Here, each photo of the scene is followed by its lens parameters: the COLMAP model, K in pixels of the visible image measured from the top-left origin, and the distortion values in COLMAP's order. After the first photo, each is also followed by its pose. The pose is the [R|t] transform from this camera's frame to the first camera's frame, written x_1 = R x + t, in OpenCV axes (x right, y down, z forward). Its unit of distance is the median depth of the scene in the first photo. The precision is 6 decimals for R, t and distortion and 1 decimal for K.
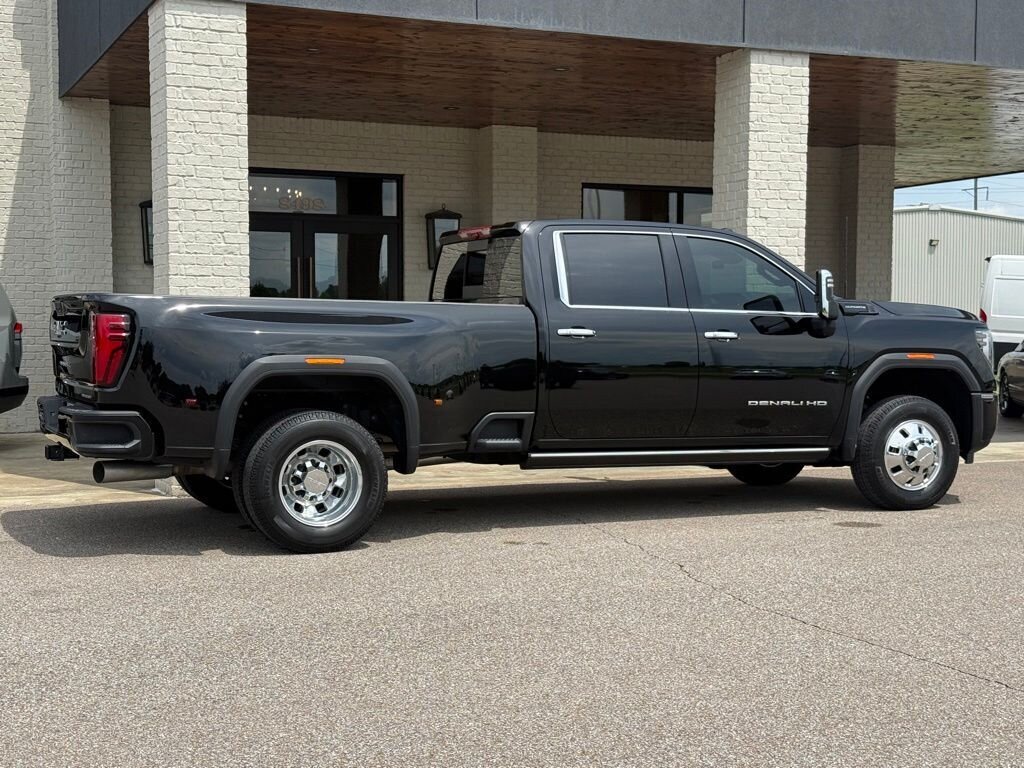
lens RADIAL K [[1476.8, 0, 506.6], [0, 1476.8, 384.6], [0, 0, 1]] dist [0.156308, -0.164256]
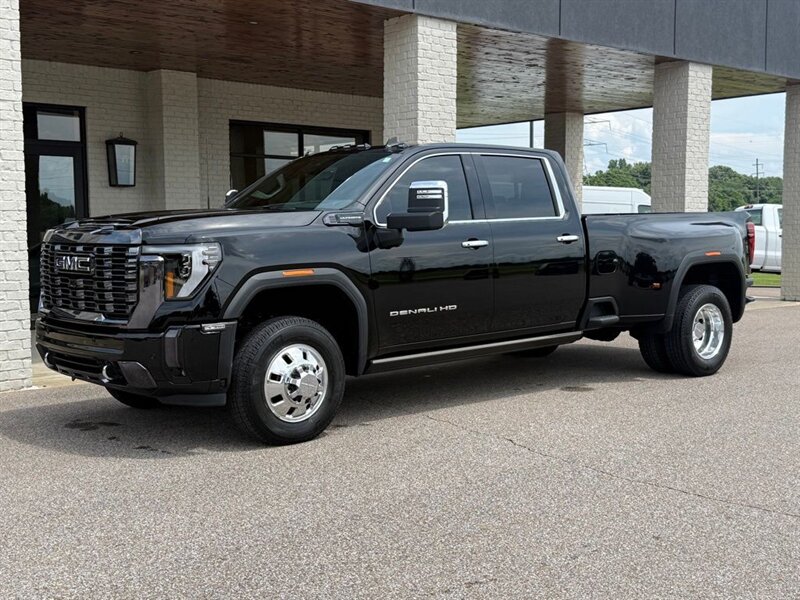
lens RADIAL K [[1019.3, 0, 400.0], [0, 1019.3, 300.0], [0, 0, 1]] dist [0.208219, -0.481086]
pose [[0.949503, -0.029612, 0.312357, -0.143028], [0.020419, 0.999258, 0.032660, -0.011119], [-0.313092, -0.024633, 0.949403, 0.173553]]
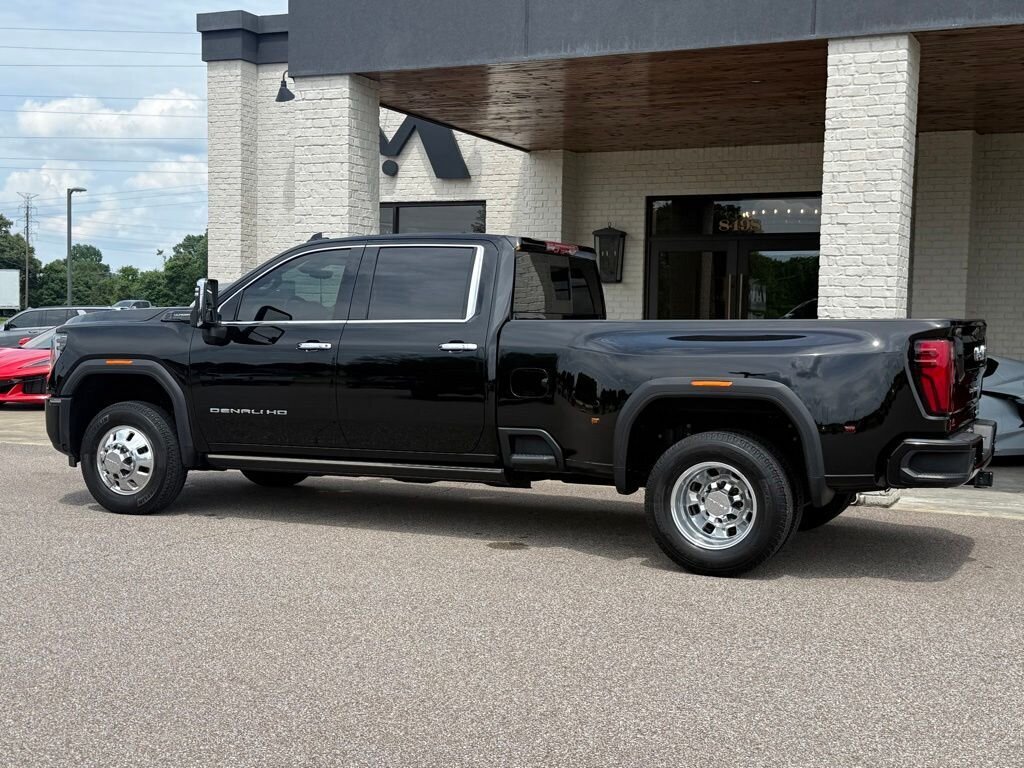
lens RADIAL K [[1304.7, 0, 512.0], [0, 1304.7, 384.0], [0, 0, 1]] dist [0.208219, -0.481086]
pose [[0.669536, 0.046971, -0.741293, 0.690982], [-0.049960, 0.998586, 0.018150, -0.021592], [0.741098, 0.024883, 0.670936, 0.341735]]
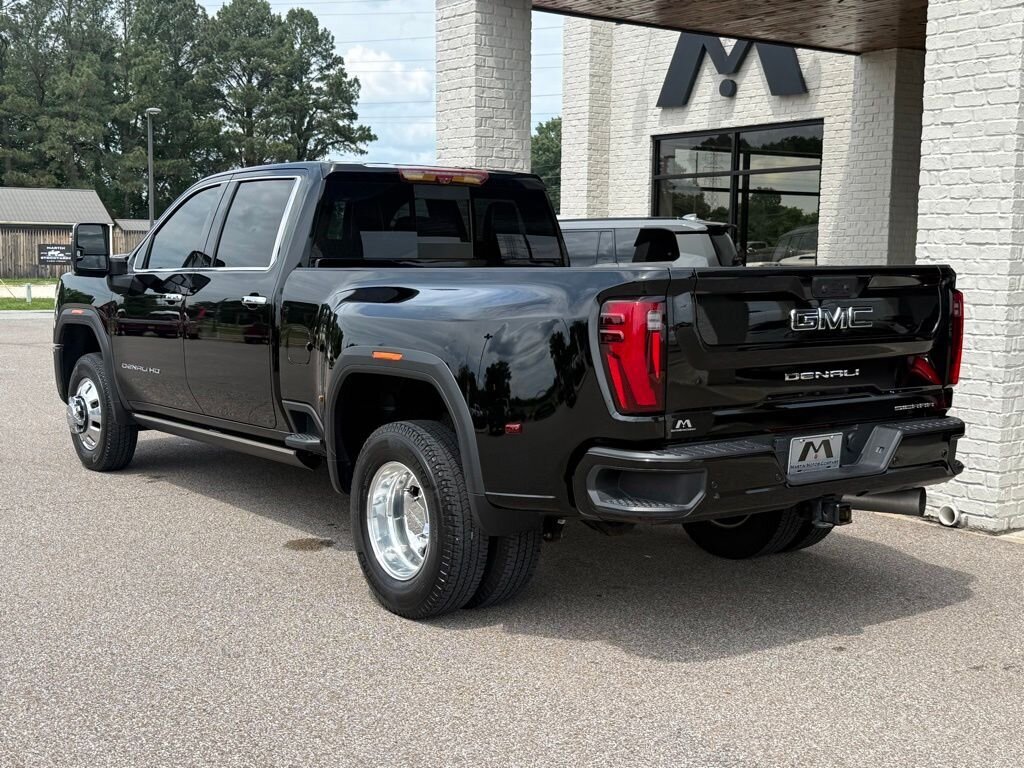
lens RADIAL K [[1304.7, 0, 512.0], [0, 1304.7, 384.0], [0, 0, 1]] dist [0.208219, -0.481086]
pose [[0.224736, 0.099470, -0.969329, 0.743635], [-0.052268, 0.994575, 0.089942, -0.047832], [0.973017, 0.030452, 0.228716, 0.753862]]
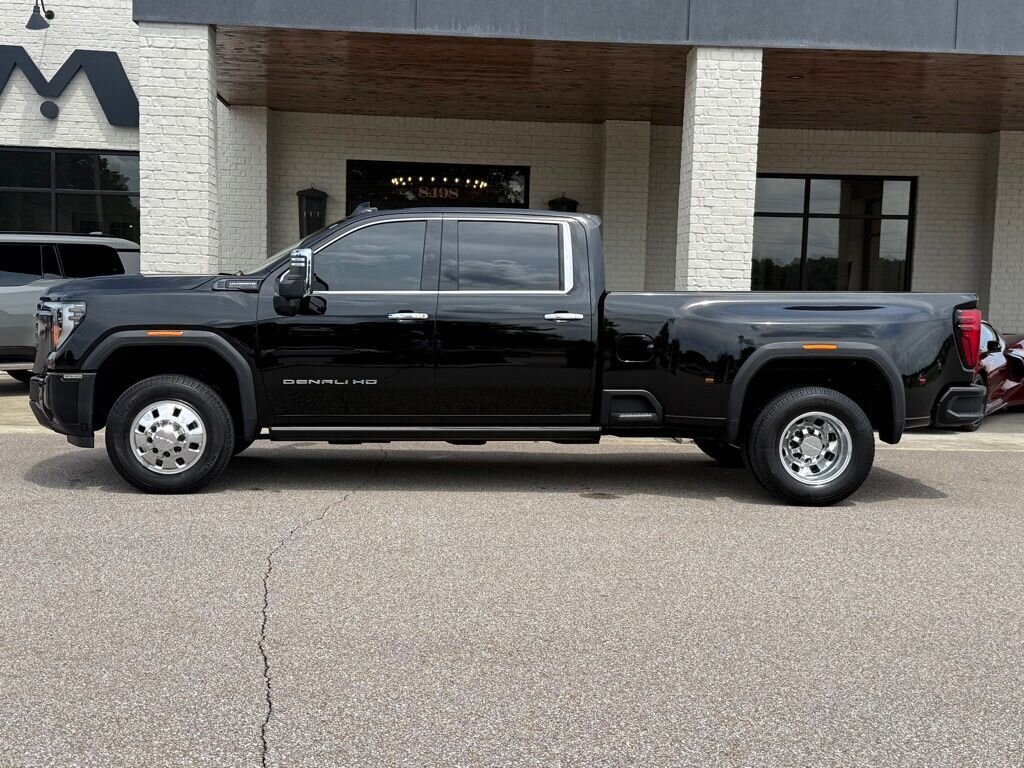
lens RADIAL K [[1304.7, 0, 512.0], [0, 1304.7, 384.0], [0, 0, 1]] dist [0.208219, -0.481086]
pose [[0.941982, 0.047463, -0.332290, 0.388531], [-0.038643, 0.998705, 0.033105, -0.012520], [0.333431, -0.018344, 0.942596, 0.072613]]
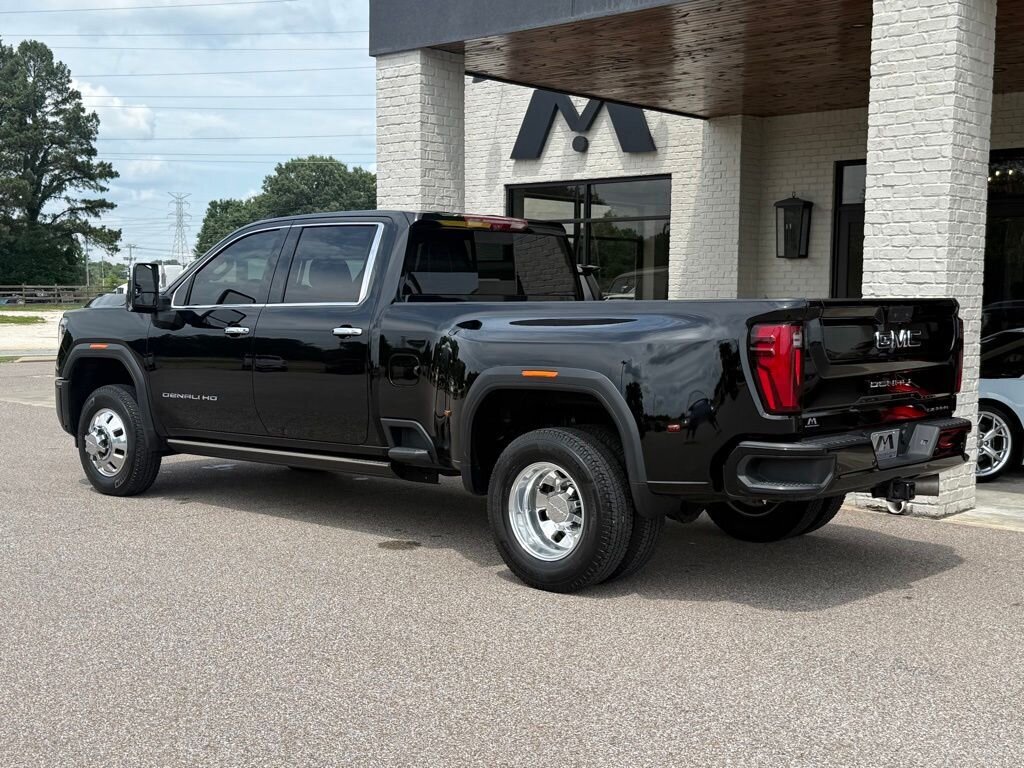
lens RADIAL K [[1304.7, 0, 512.0], [0, 1304.7, 384.0], [0, 0, 1]] dist [0.208219, -0.481086]
pose [[0.415293, 0.064432, -0.907403, 0.783165], [-0.049103, 0.997622, 0.048365, -0.036378], [0.908361, 0.024470, 0.417469, 0.581920]]
